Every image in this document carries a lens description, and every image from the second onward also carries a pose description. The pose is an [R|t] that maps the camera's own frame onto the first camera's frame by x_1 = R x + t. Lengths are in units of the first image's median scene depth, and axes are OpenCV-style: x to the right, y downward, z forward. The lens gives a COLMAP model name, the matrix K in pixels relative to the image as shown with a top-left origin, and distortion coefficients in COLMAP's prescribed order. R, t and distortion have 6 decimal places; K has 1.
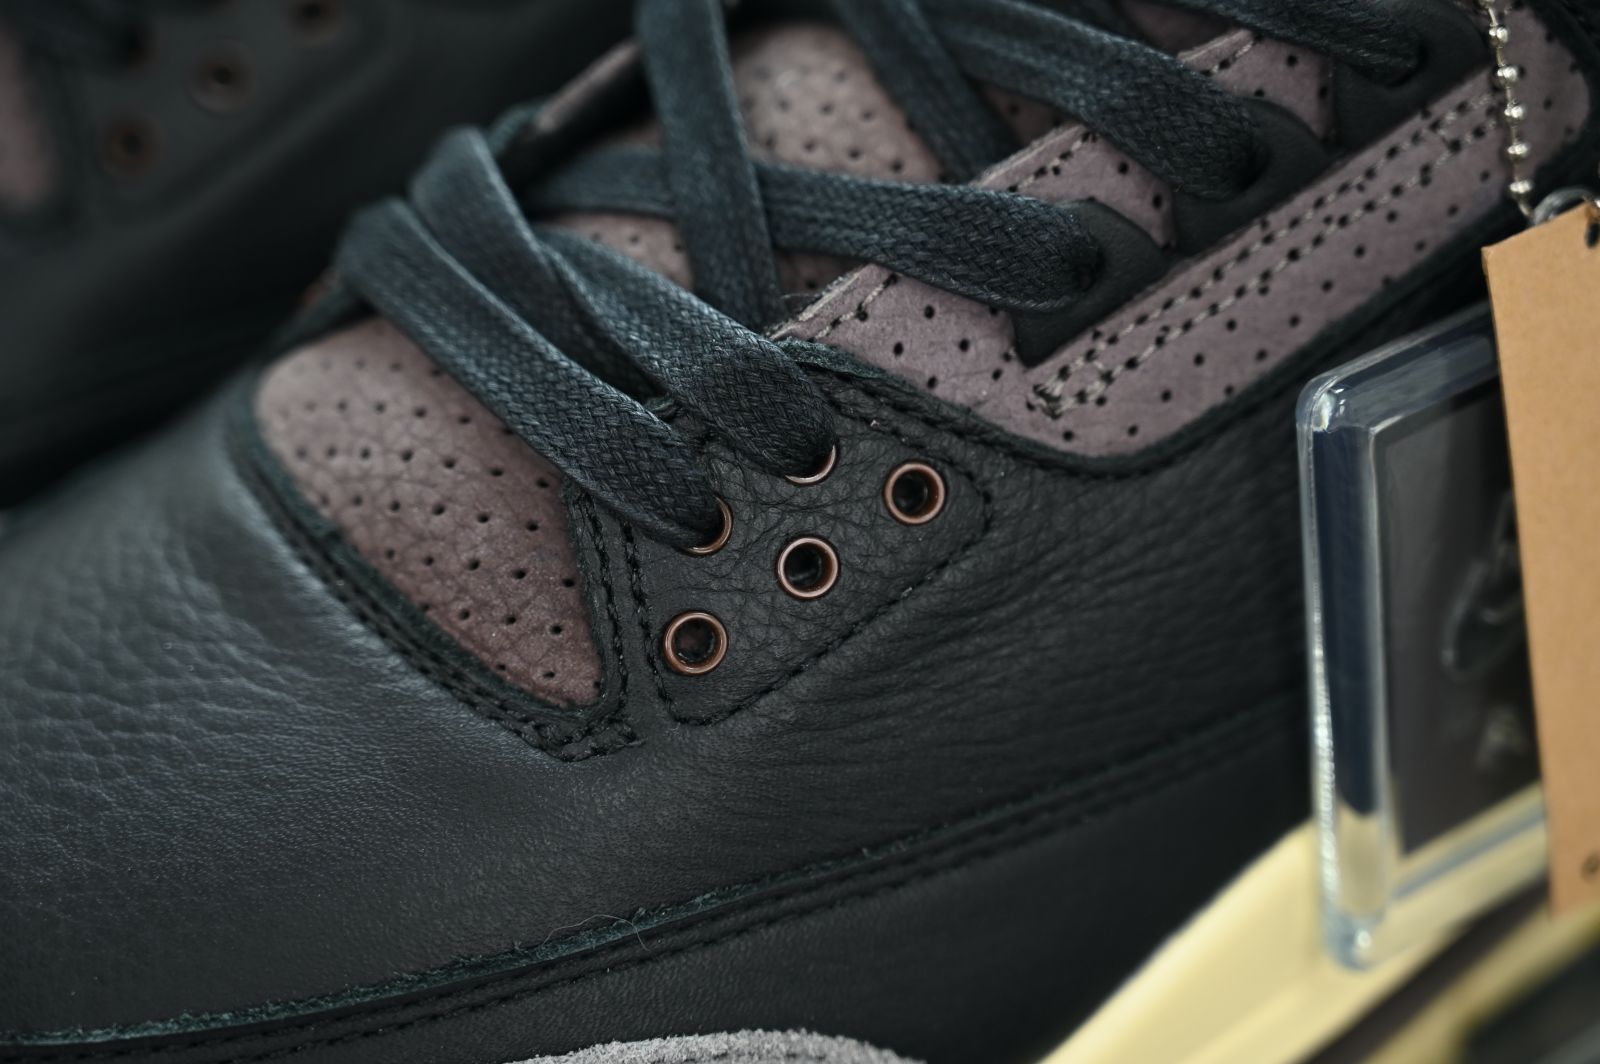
lens RADIAL K [[3346.0, 0, 800.0], [0, 3346.0, 532.0], [0, 0, 1]] dist [0.023885, -0.205829]
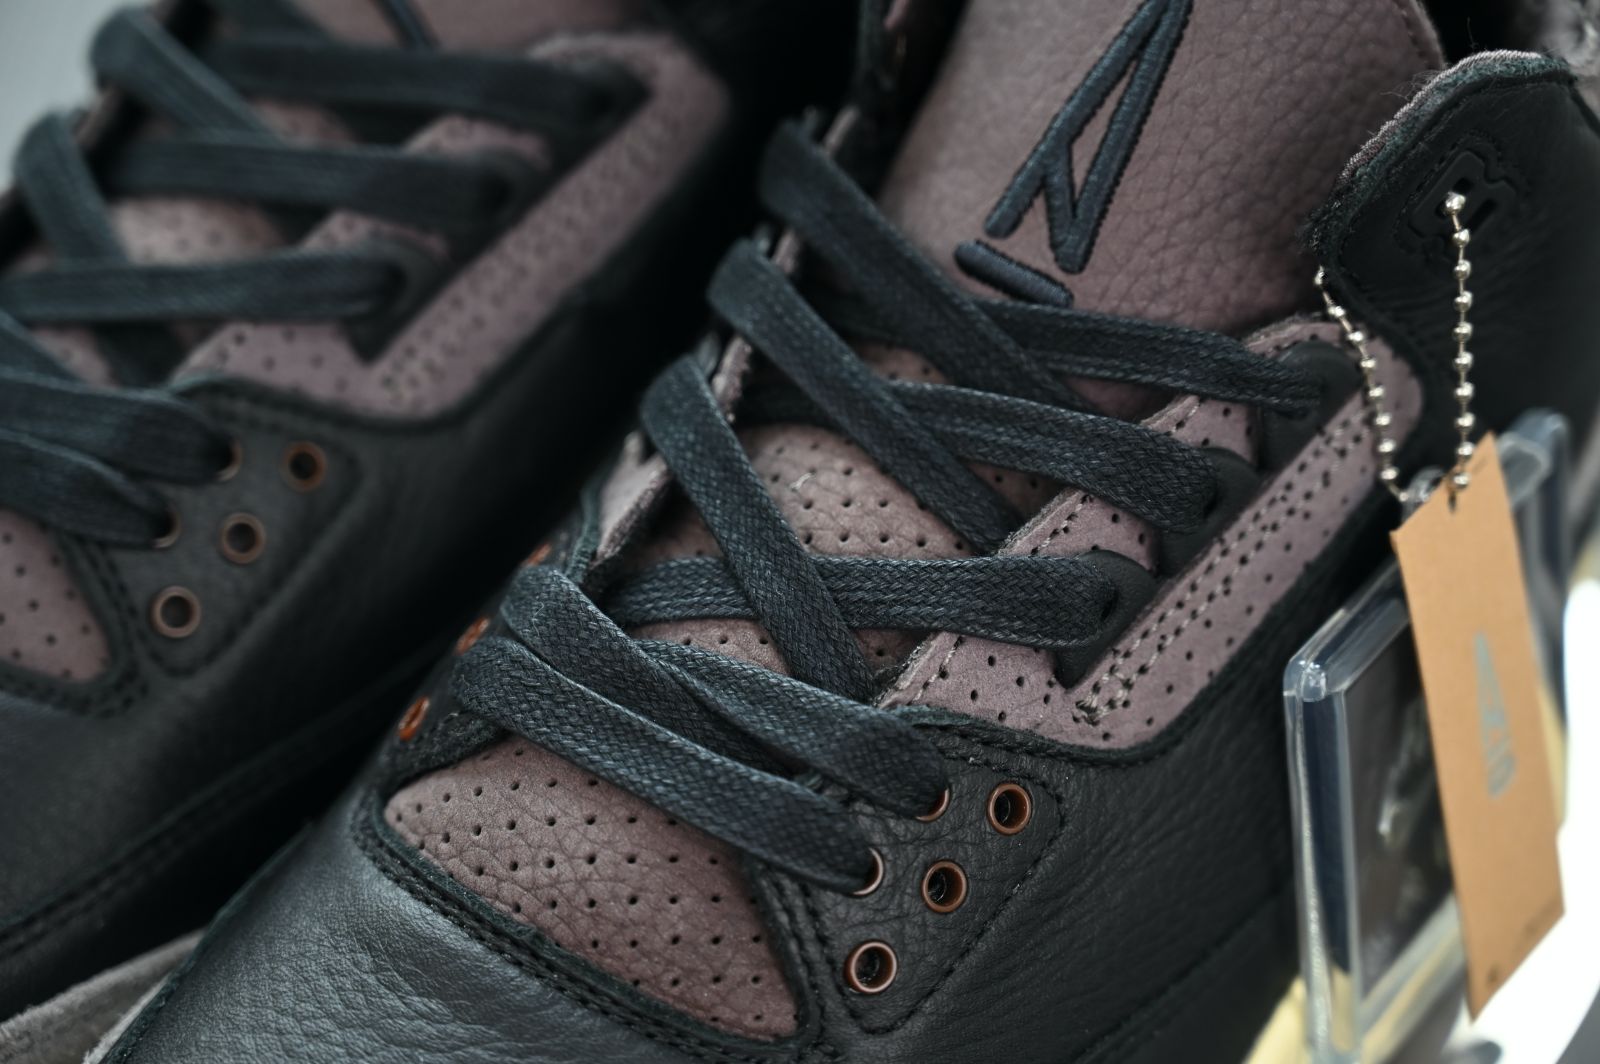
lens RADIAL K [[3346.0, 0, 800.0], [0, 3346.0, 532.0], [0, 0, 1]] dist [0.023885, -0.205829]
pose [[0.944842, -0.175702, 0.276411, -0.358323], [0.176172, 0.984083, 0.023338, -0.152917], [-0.276112, 0.026645, 0.960756, -0.164286]]
